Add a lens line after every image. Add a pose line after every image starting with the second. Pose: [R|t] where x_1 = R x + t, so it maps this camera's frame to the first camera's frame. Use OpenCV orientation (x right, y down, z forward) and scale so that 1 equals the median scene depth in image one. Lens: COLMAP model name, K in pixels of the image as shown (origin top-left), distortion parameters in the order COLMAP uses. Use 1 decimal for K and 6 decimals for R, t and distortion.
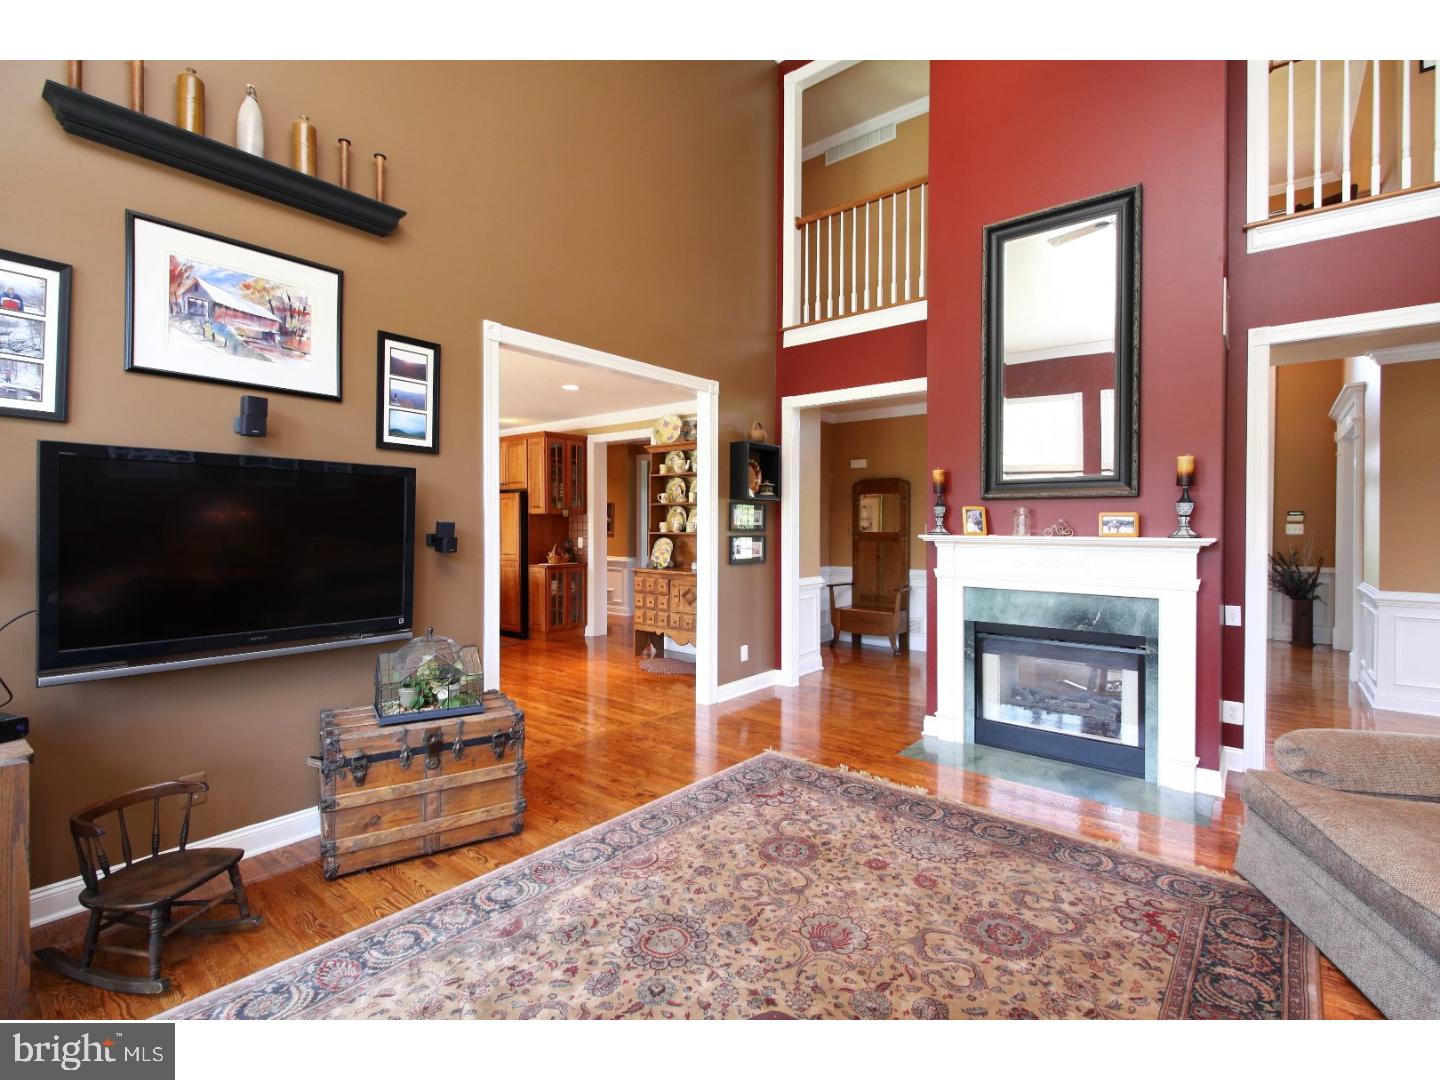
lens RADIAL K [[657.7, 0, 720.5], [0, 657.7, 531.8], [0, 0, 1]] dist [0.000270, 0.000258]
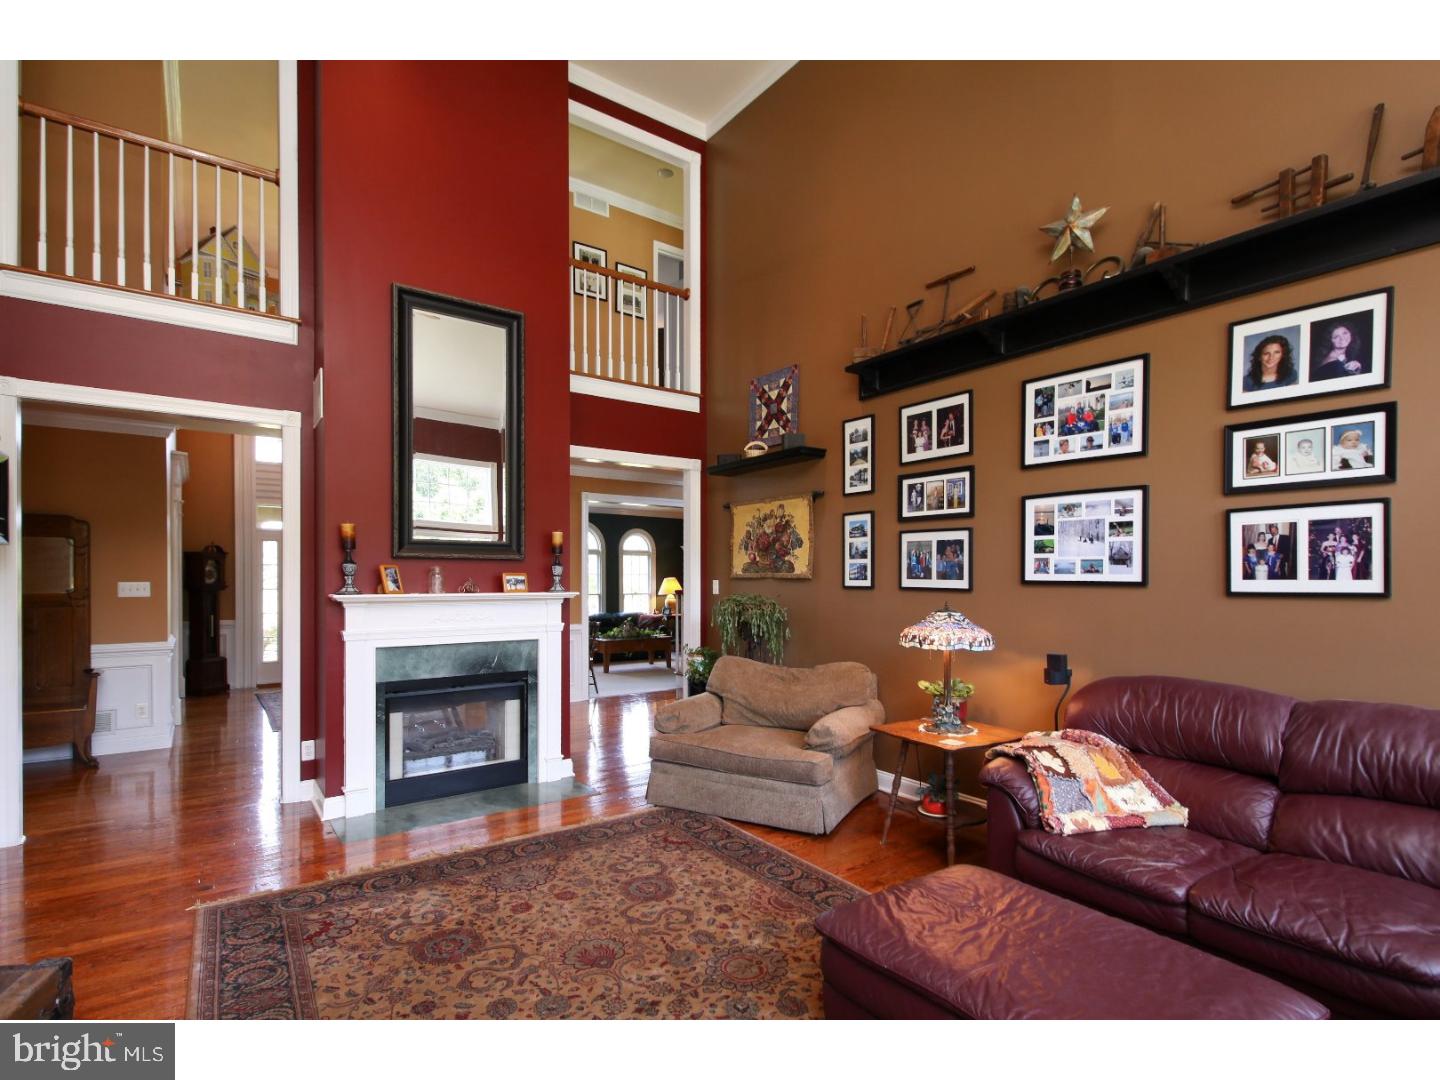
lens RADIAL K [[707.9, 0, 701.1], [0, 707.9, 580.7], [0, 0, 1]] dist [0.000667, 0.000238]
pose [[0.261689, -0.004453, 0.965142, -0.551818], [0.012167, 0.999925, 0.001315, -0.011352], [-0.965076, 0.011399, 0.261724, 0.298492]]
